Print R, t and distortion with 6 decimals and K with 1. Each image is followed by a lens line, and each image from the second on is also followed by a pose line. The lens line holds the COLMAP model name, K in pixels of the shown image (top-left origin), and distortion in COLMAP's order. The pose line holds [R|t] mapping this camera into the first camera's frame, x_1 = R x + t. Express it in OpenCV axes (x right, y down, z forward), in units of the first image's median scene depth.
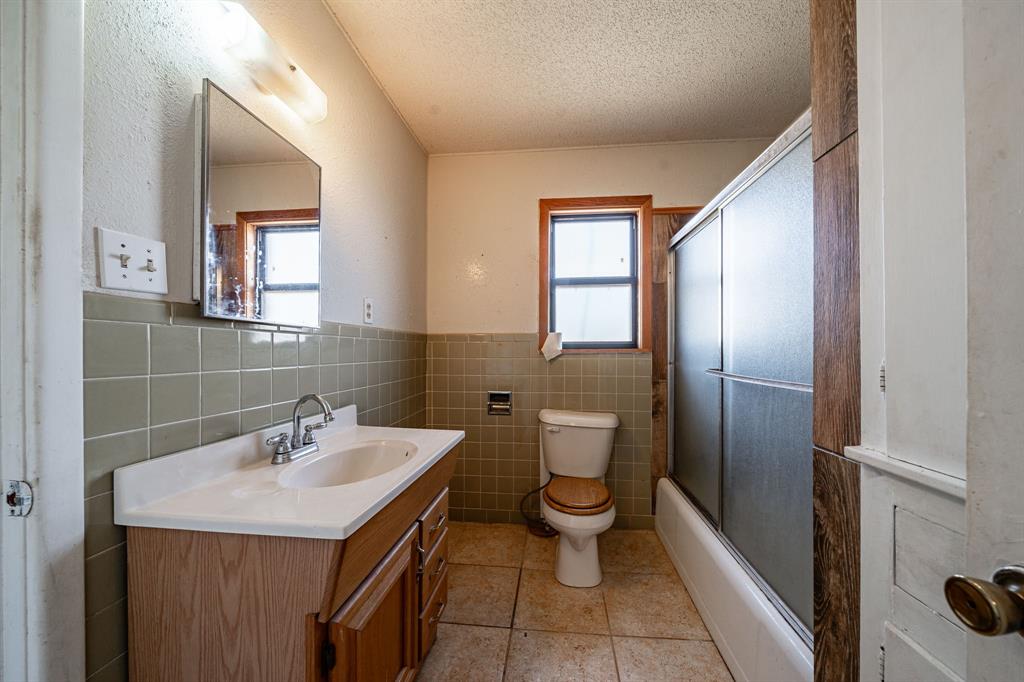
lens RADIAL K [[355.8, 0, 511.0], [0, 355.8, 351.1], [0, 0, 1]] dist [-0.007159, -0.000404]
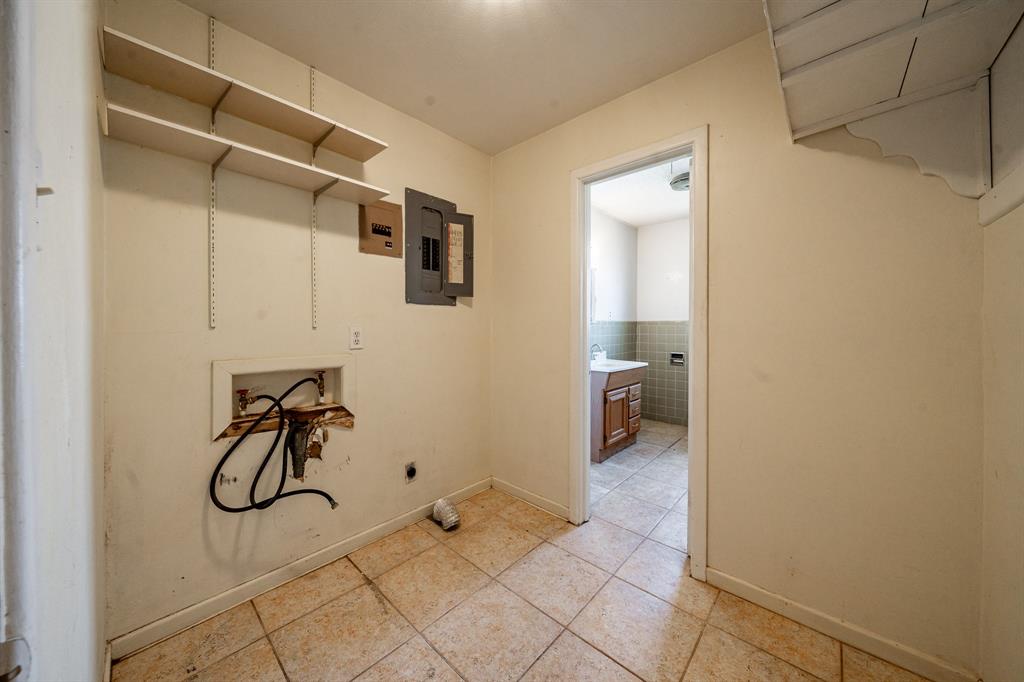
lens RADIAL K [[355.8, 0, 506.9], [0, 355.8, 334.0], [0, 0, 1]] dist [-0.007159, -0.000404]
pose [[0.814063, 0.011442, -0.580664, 0.459991], [-0.001144, 0.999836, 0.018096, -0.020920], [0.580776, -0.014067, 0.813942, -1.459583]]
